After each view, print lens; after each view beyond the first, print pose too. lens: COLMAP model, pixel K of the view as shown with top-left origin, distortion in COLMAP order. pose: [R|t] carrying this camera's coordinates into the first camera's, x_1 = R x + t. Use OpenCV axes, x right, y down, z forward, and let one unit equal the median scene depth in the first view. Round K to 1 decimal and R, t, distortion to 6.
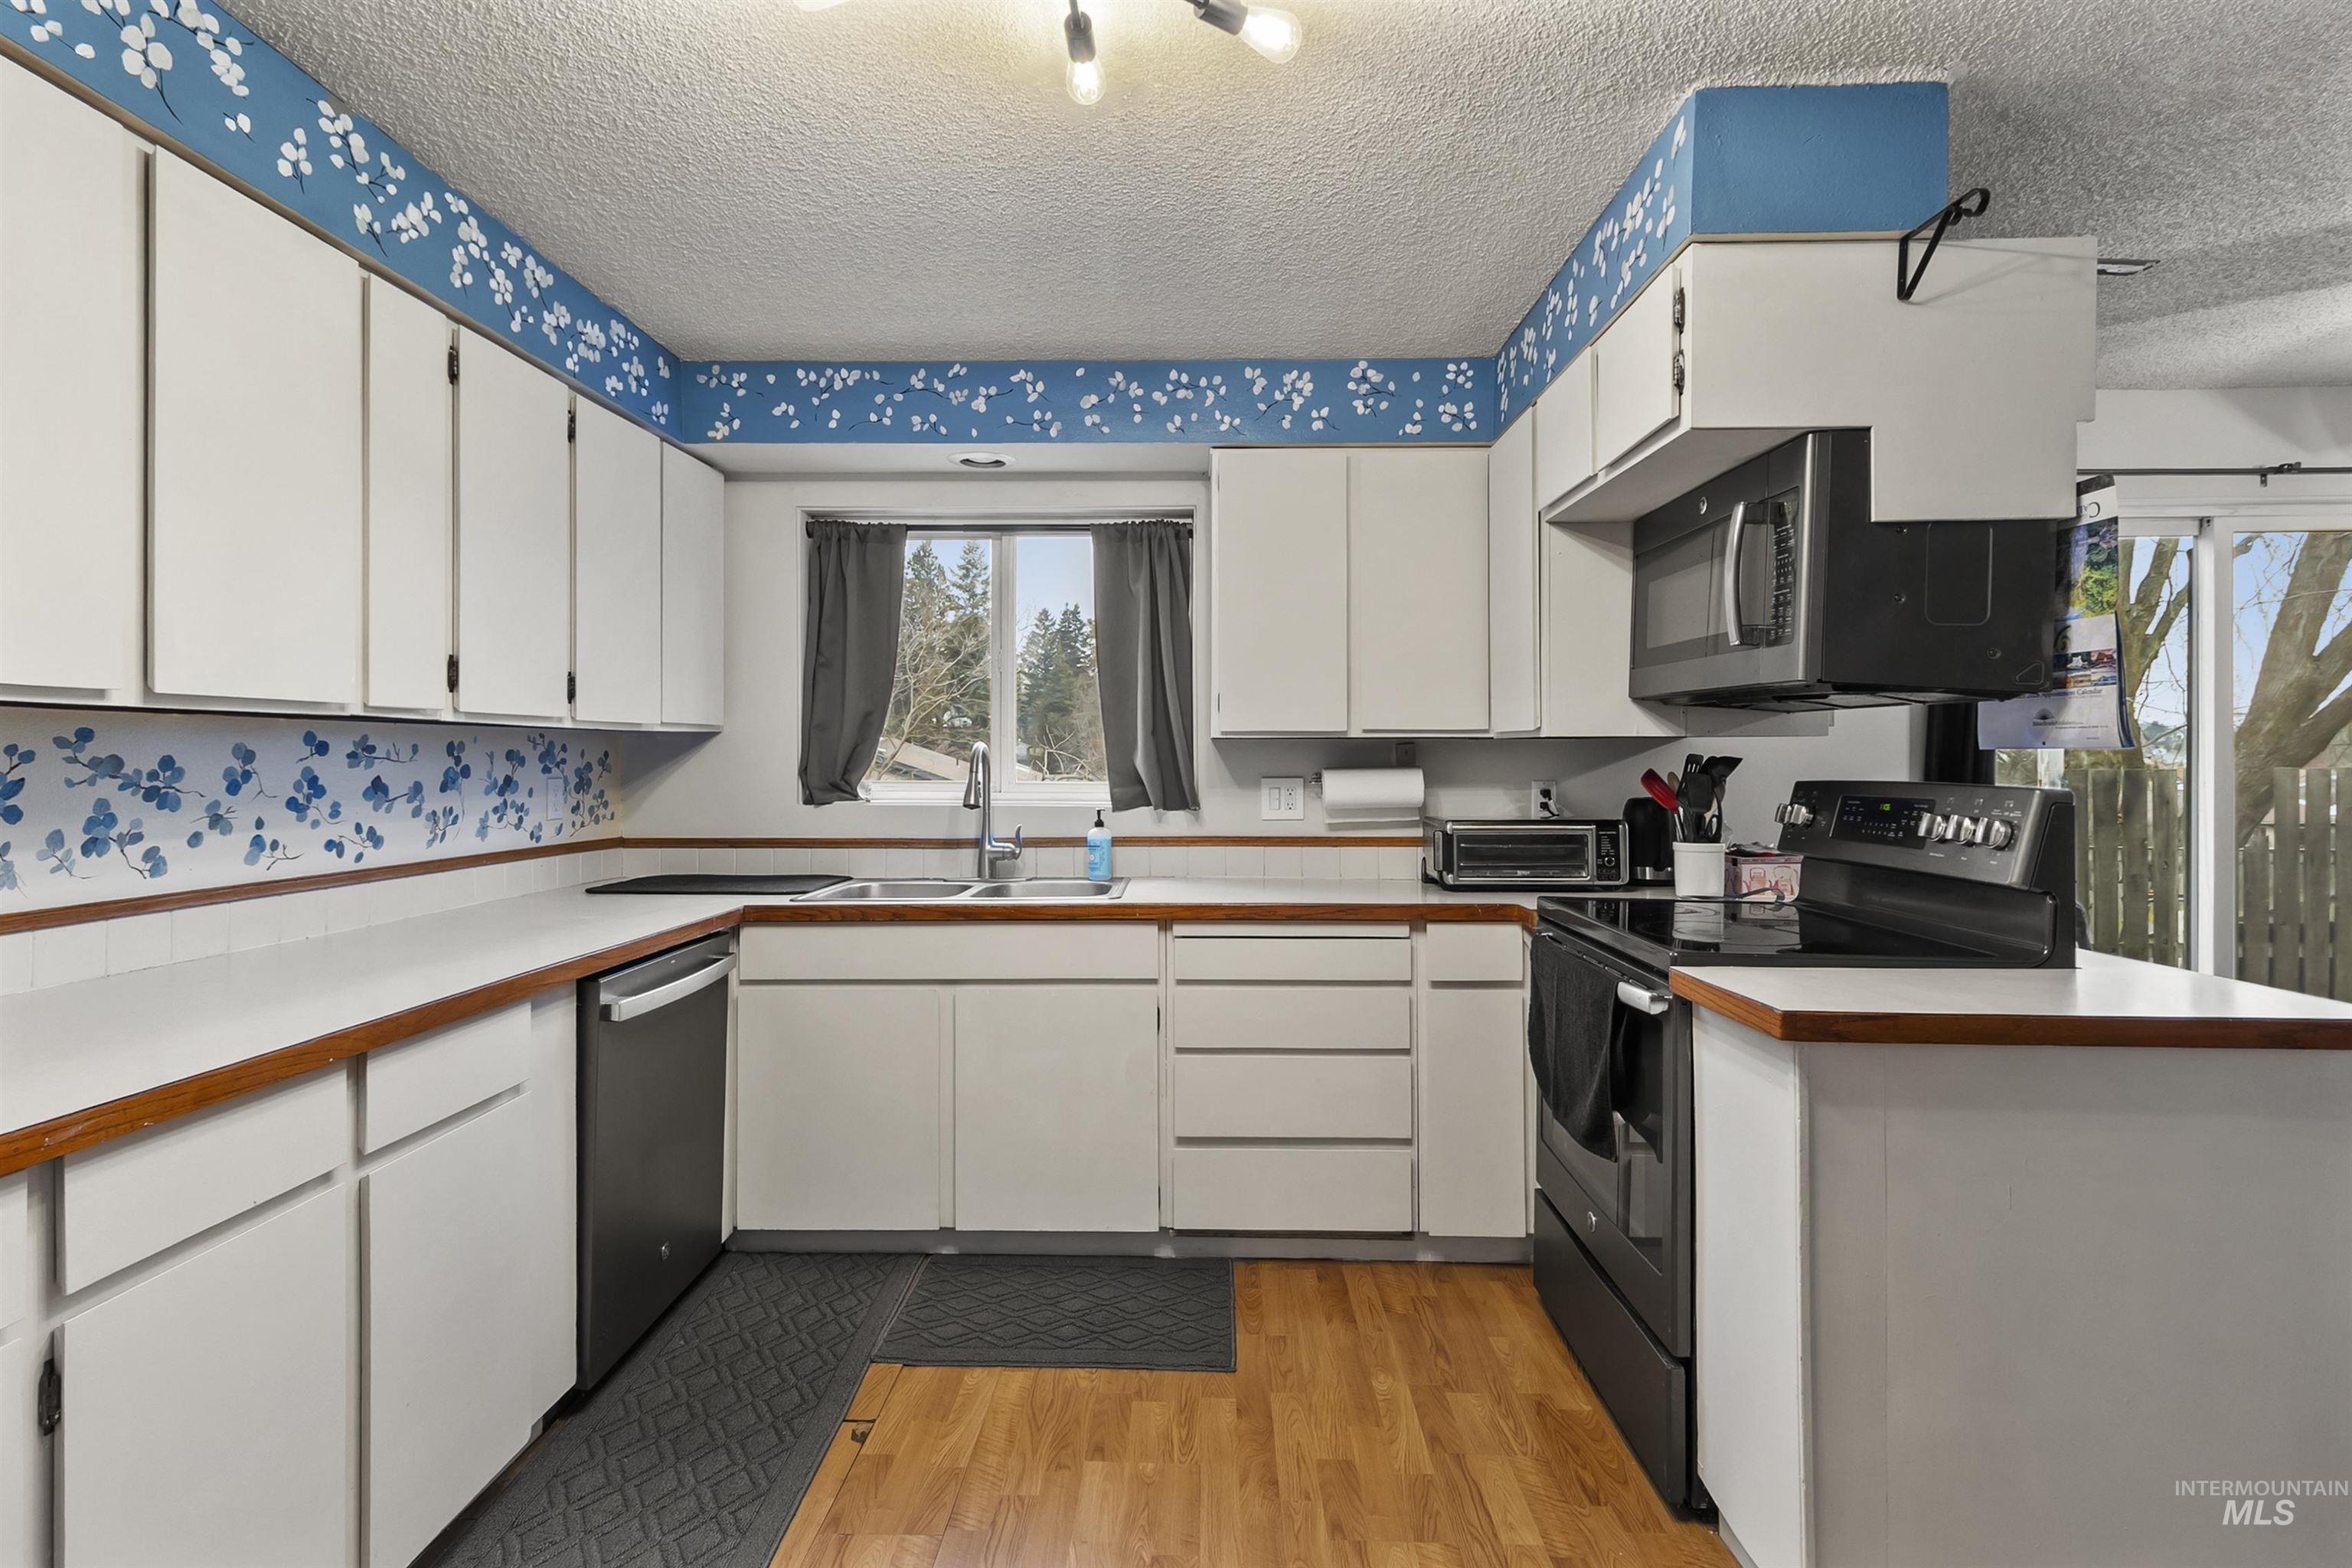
lens RADIAL K [[1123.2, 0, 1168.2], [0, 1123.2, 749.7], [0, 0, 1]] dist [0.006767, -0.000039]
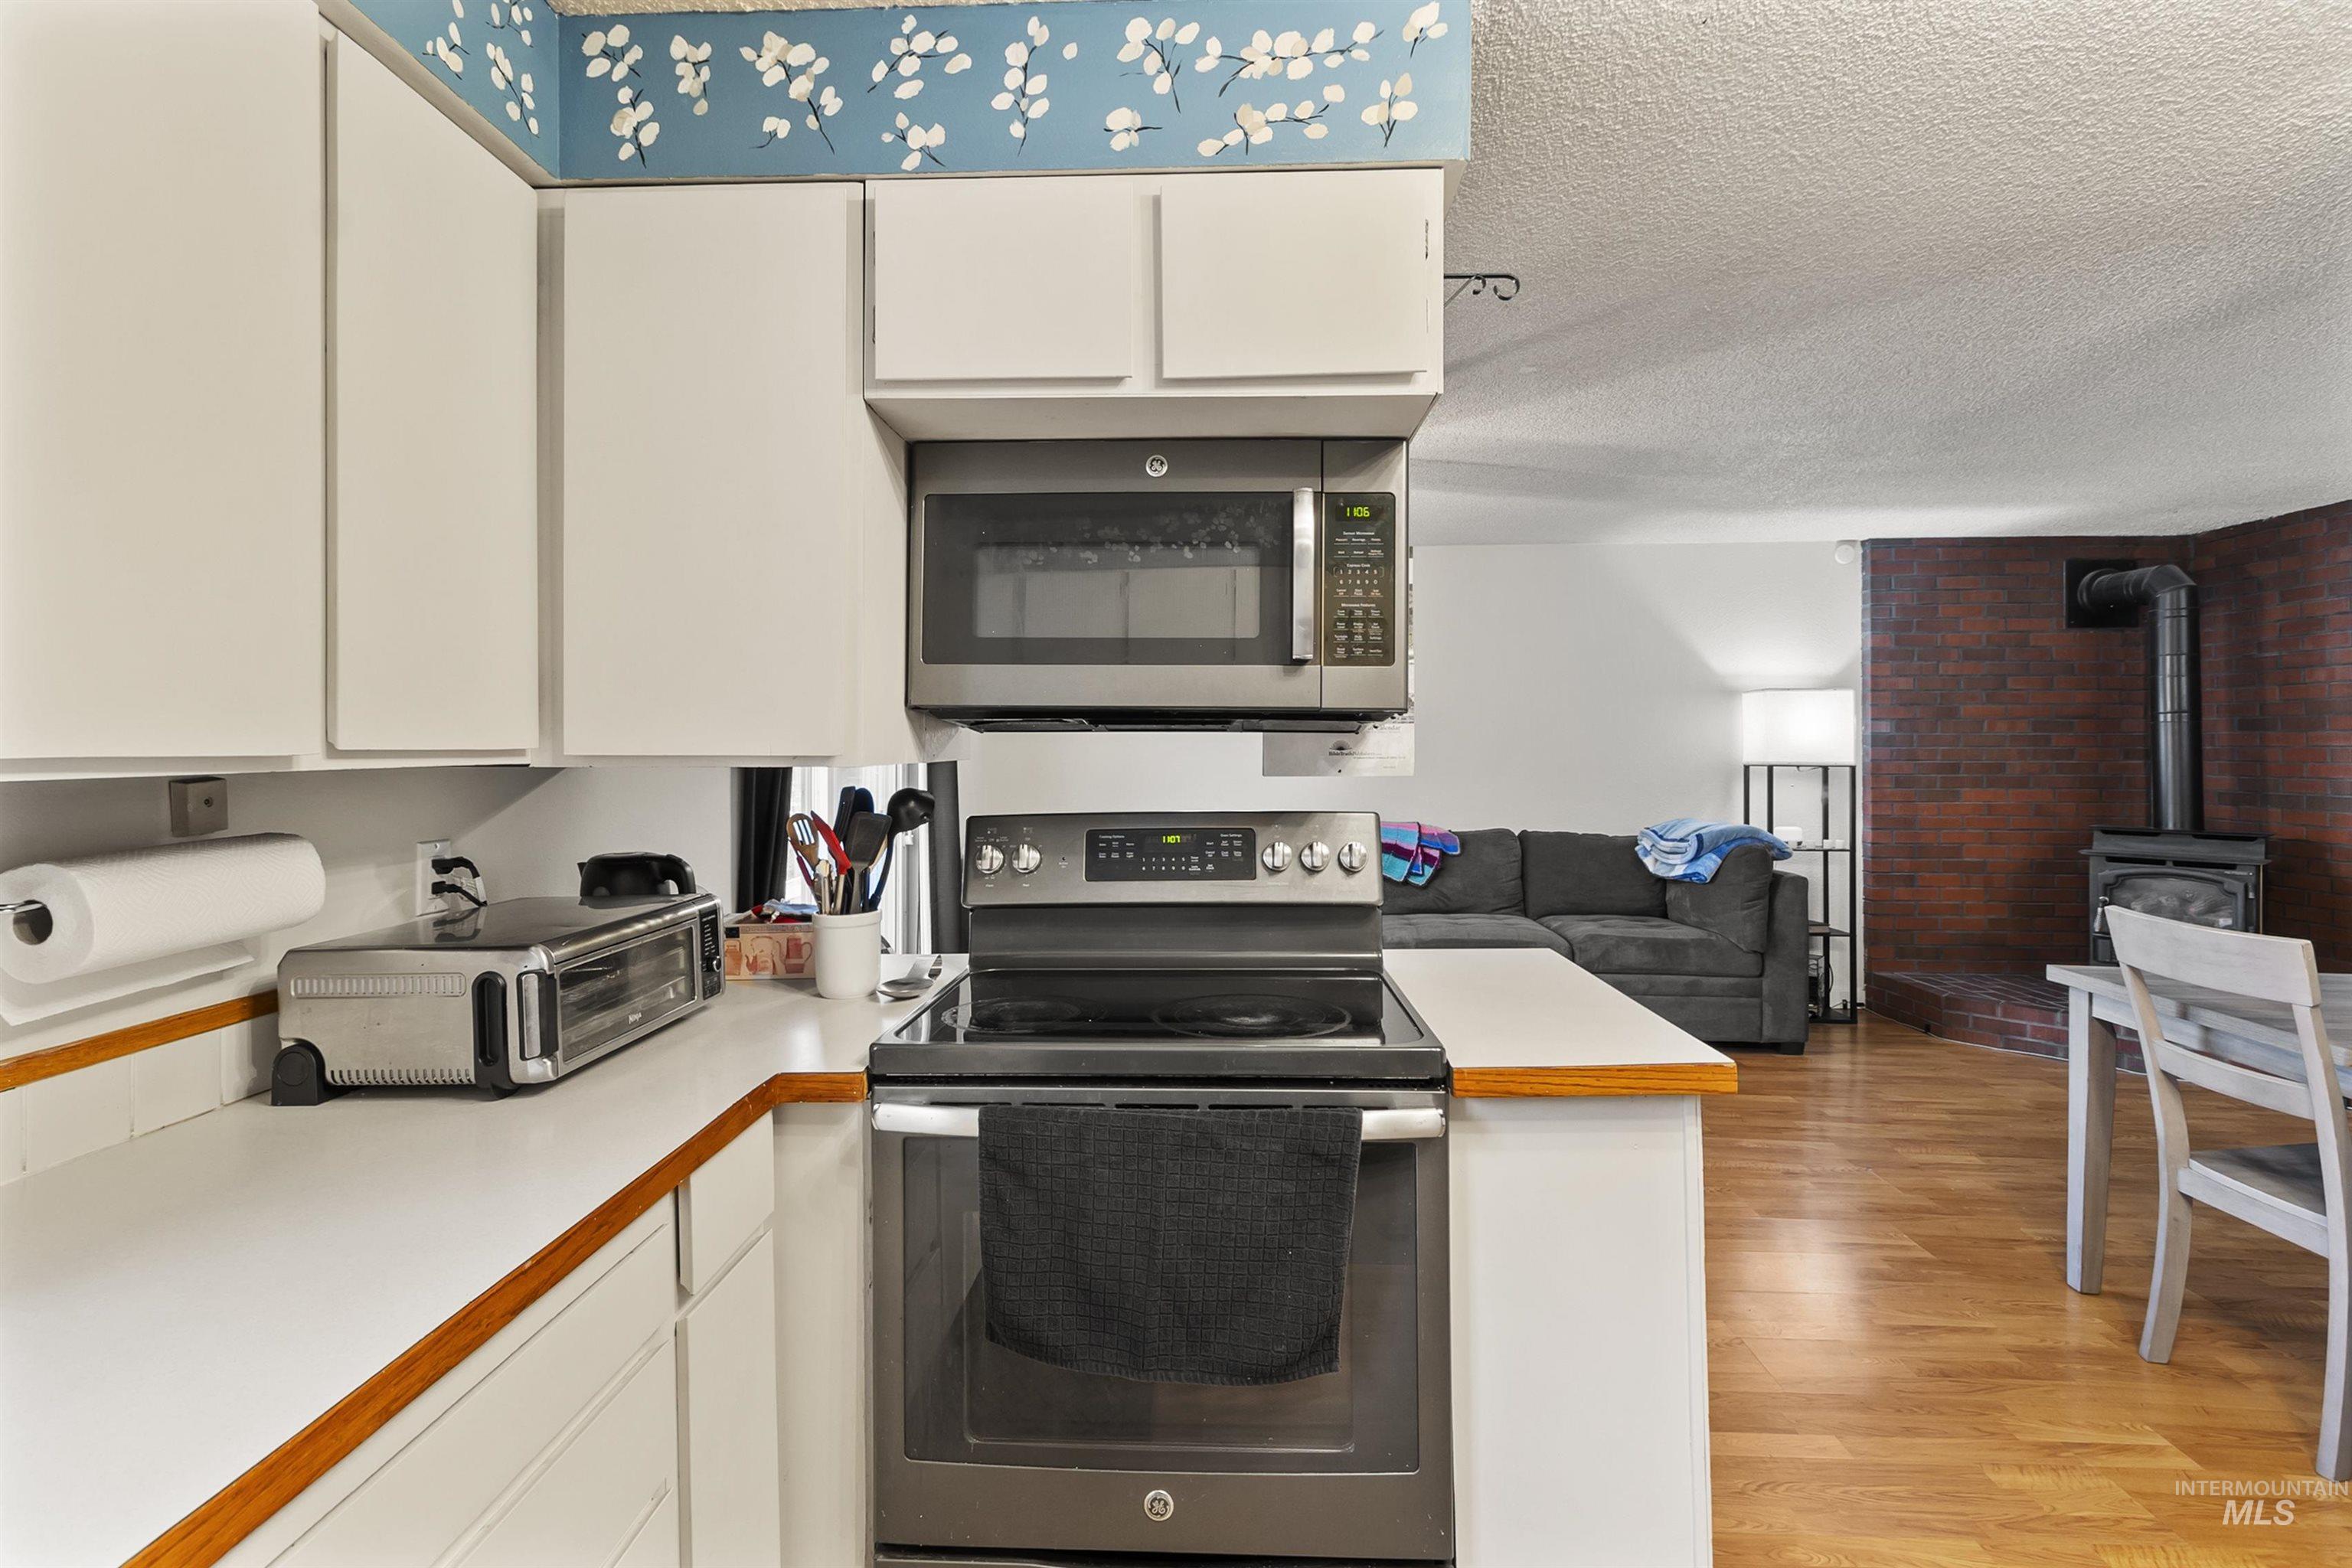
lens RADIAL K [[1116.0, 0, 1174.5], [0, 1116.0, 738.6], [0, 0, 1]] dist [0.003143, -0.000109]
pose [[0.023419, 0.007386, 0.999698, -0.211947], [0.000897, 0.999972, -0.007409, -0.019593], [-0.999725, 0.001071, 0.023412, 0.727188]]
